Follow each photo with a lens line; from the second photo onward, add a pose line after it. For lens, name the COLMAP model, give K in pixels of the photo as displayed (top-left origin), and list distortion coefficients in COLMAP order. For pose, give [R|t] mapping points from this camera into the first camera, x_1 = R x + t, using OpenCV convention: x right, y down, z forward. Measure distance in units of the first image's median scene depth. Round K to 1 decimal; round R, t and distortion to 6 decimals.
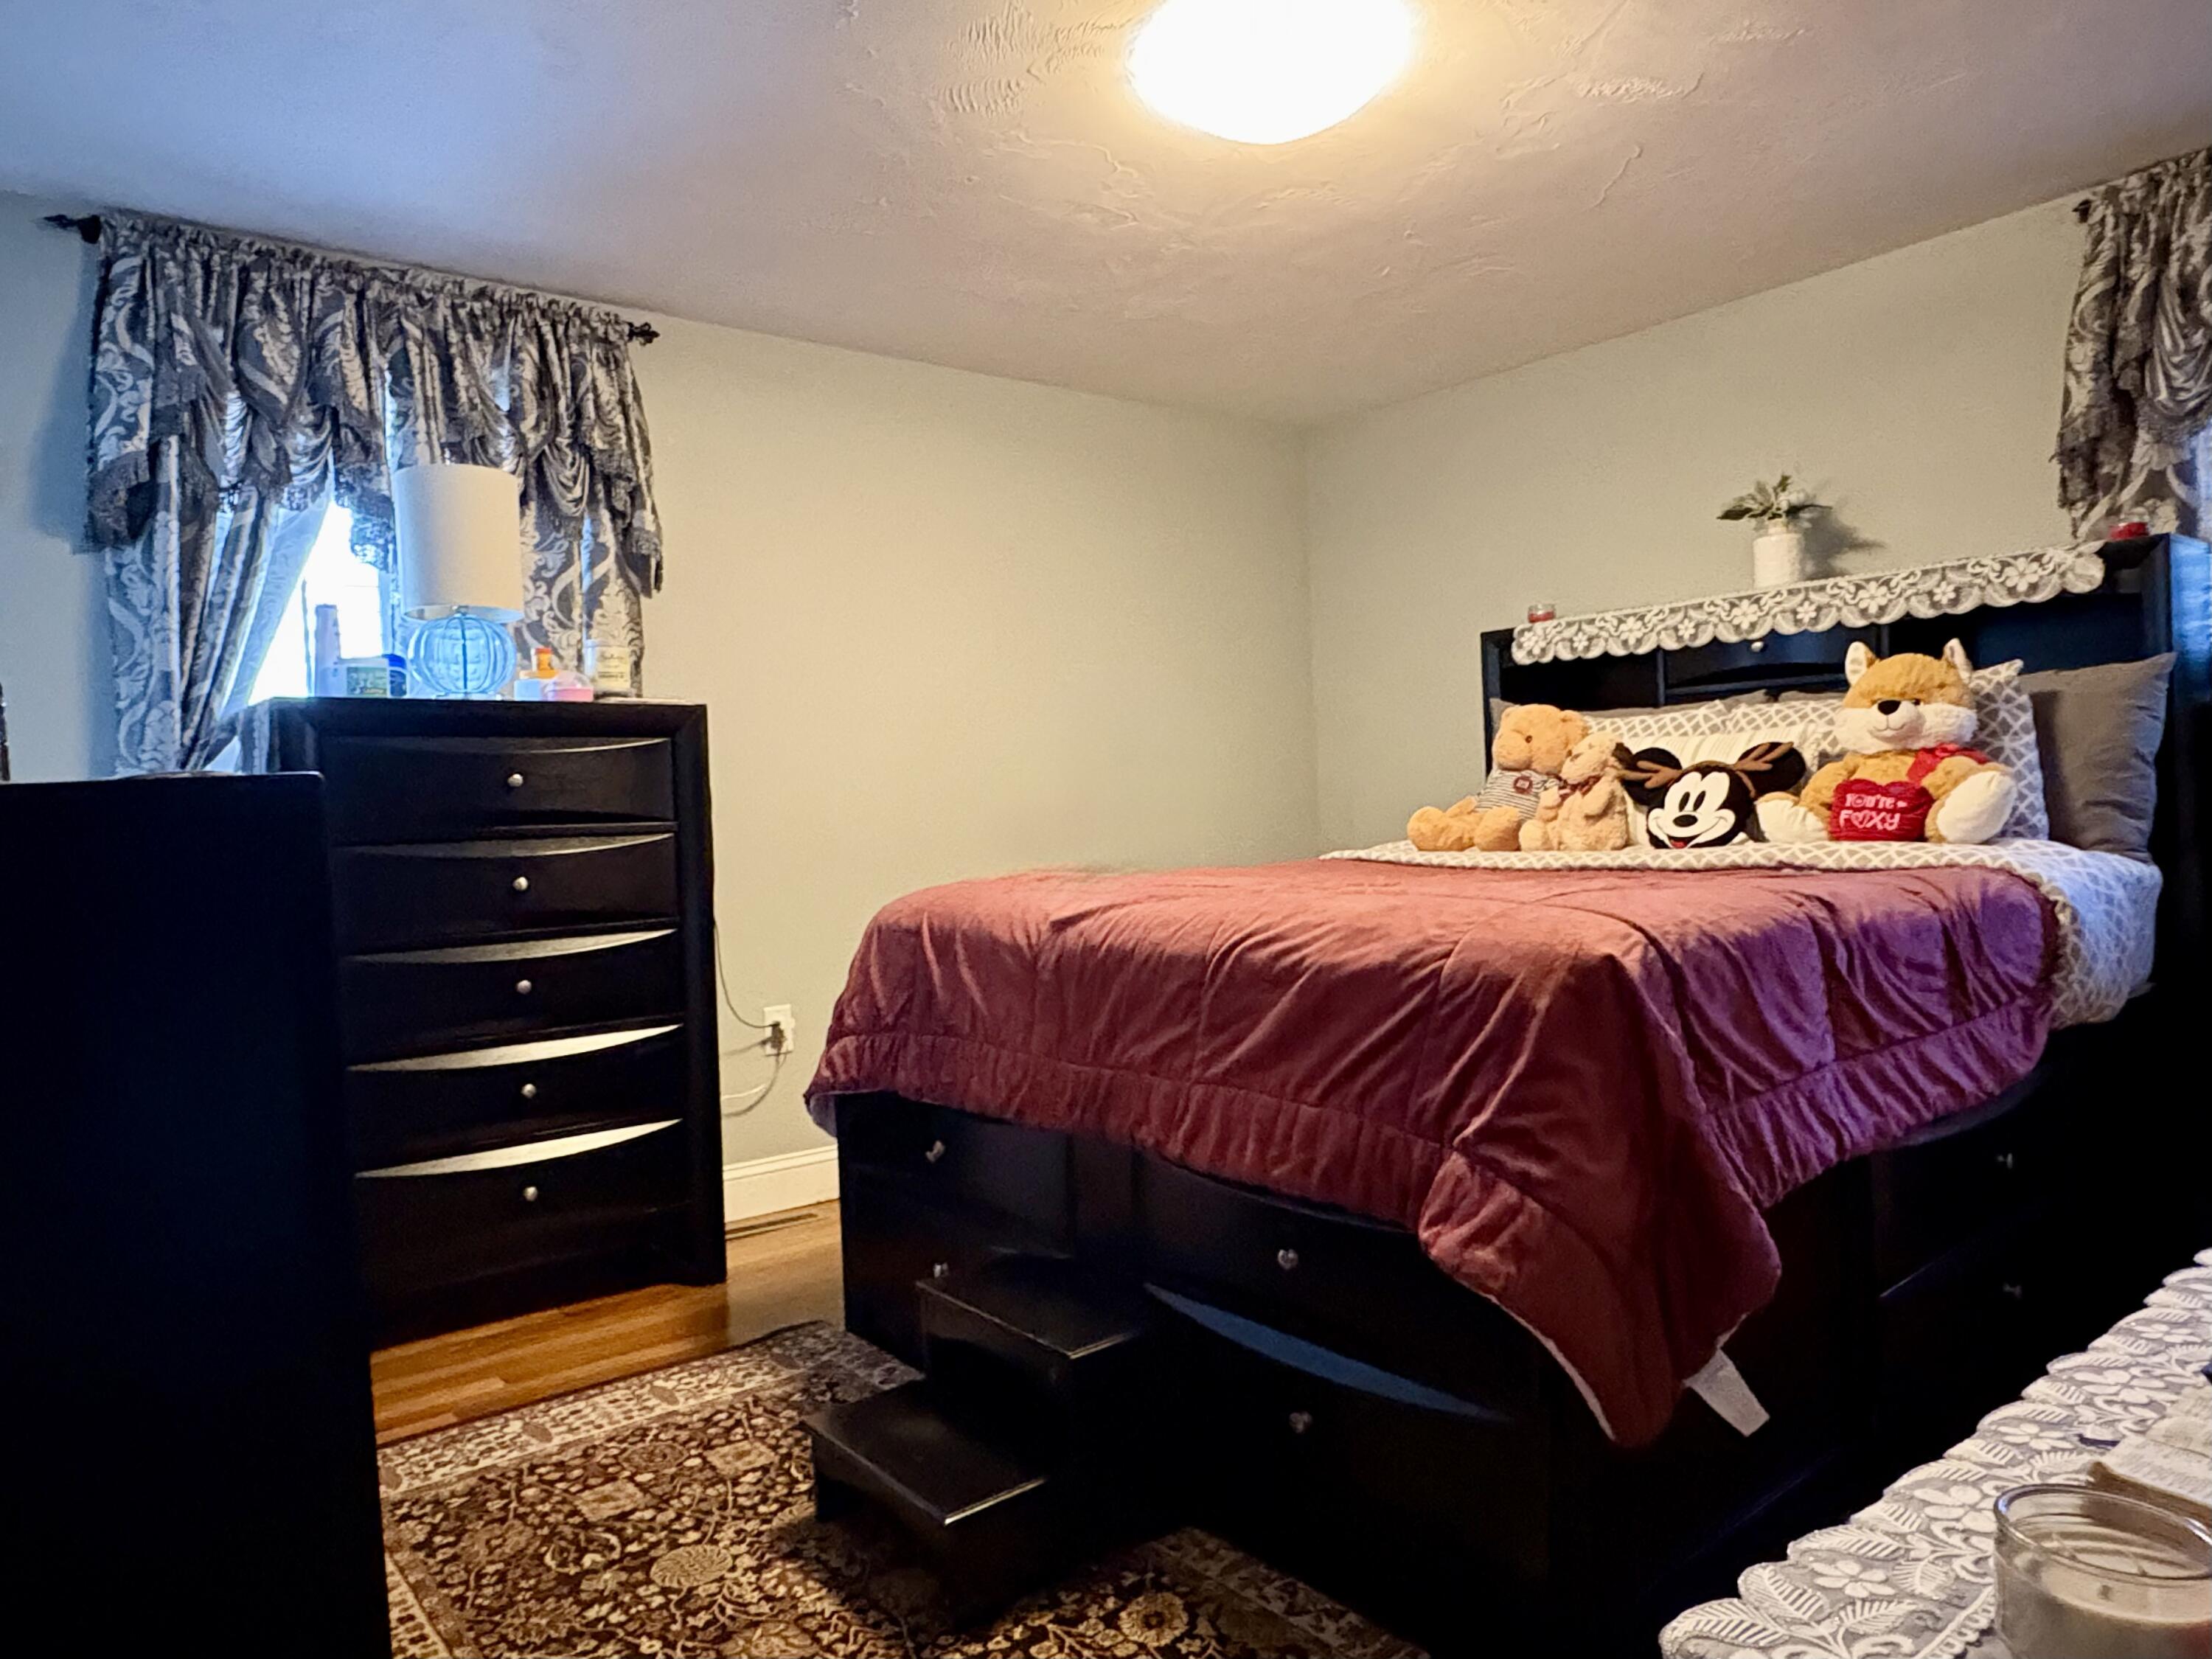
lens RADIAL K [[1444.3, 0, 1106.0], [0, 1444.3, 829.5], [0, 0, 1]] dist [-0.001526, -0.000644]
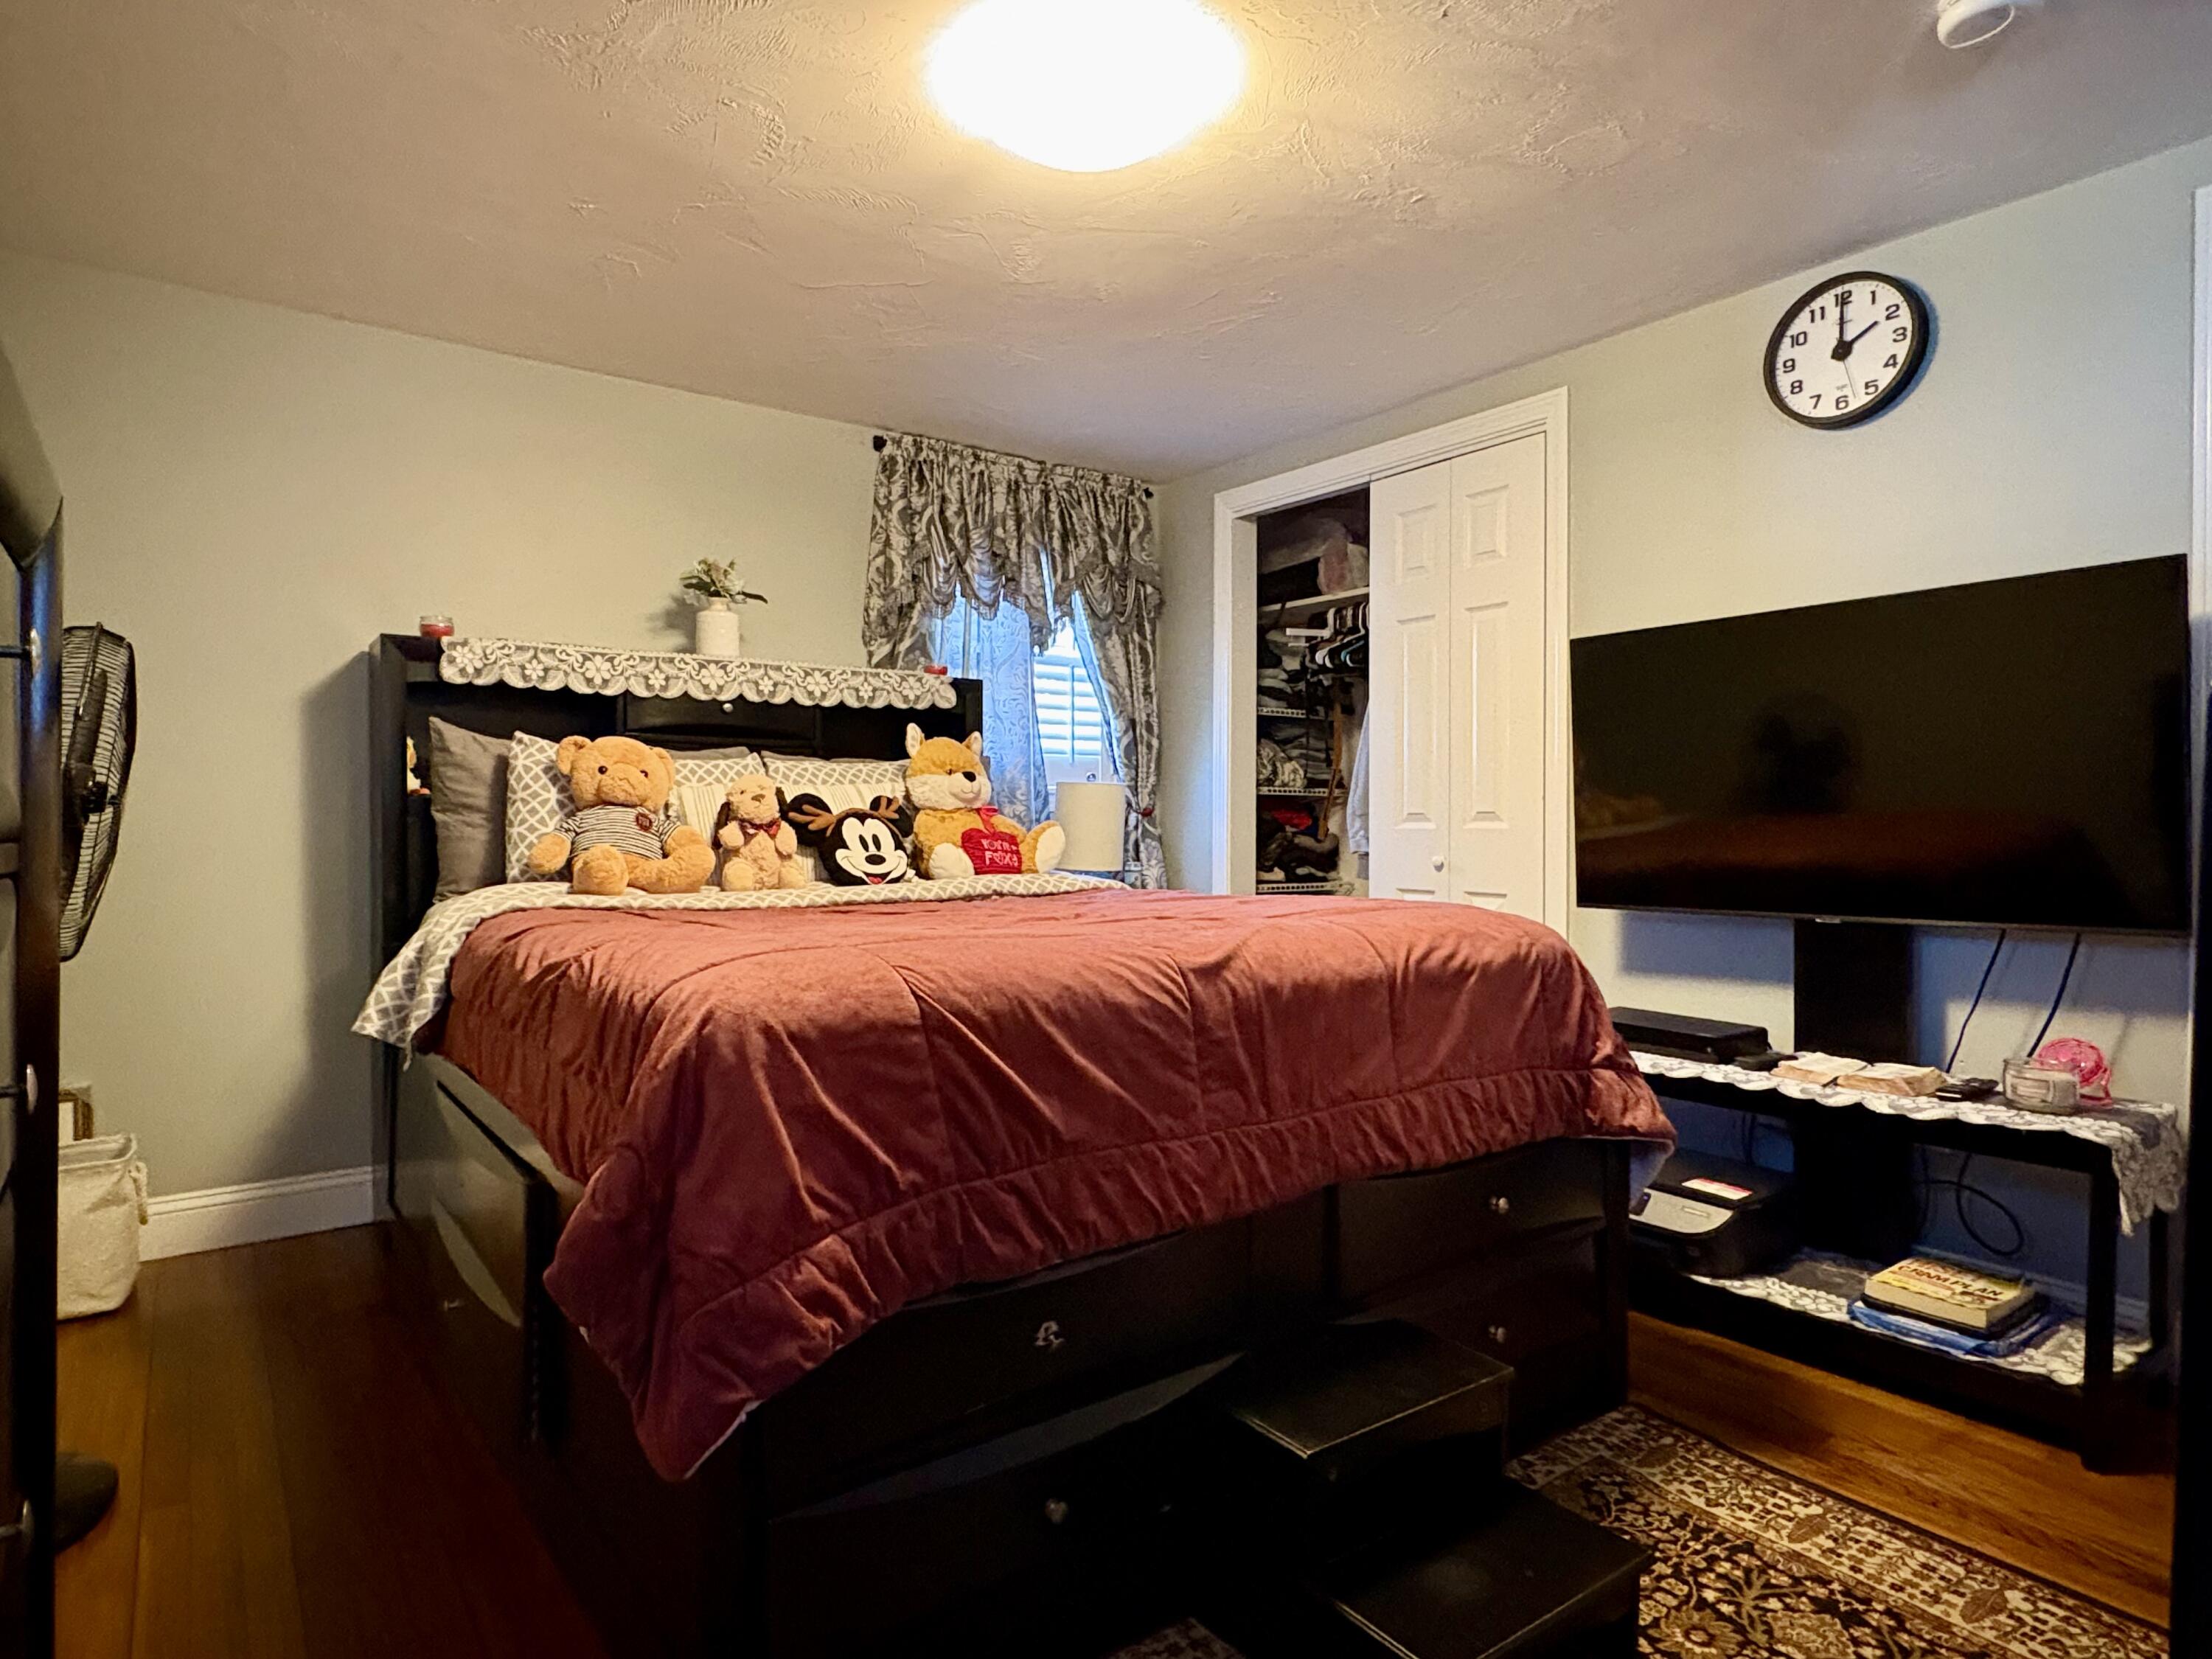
lens RADIAL K [[1222.9, 0, 1106.0], [0, 1222.9, 829.5], [0, 0, 1]] dist [-0.041075, 0.000186]
pose [[0.064671, 0.038137, 0.997178, -0.496174], [0.012542, 0.999159, -0.039026, 0.009110], [-0.997828, 0.015031, 0.064139, 0.680133]]
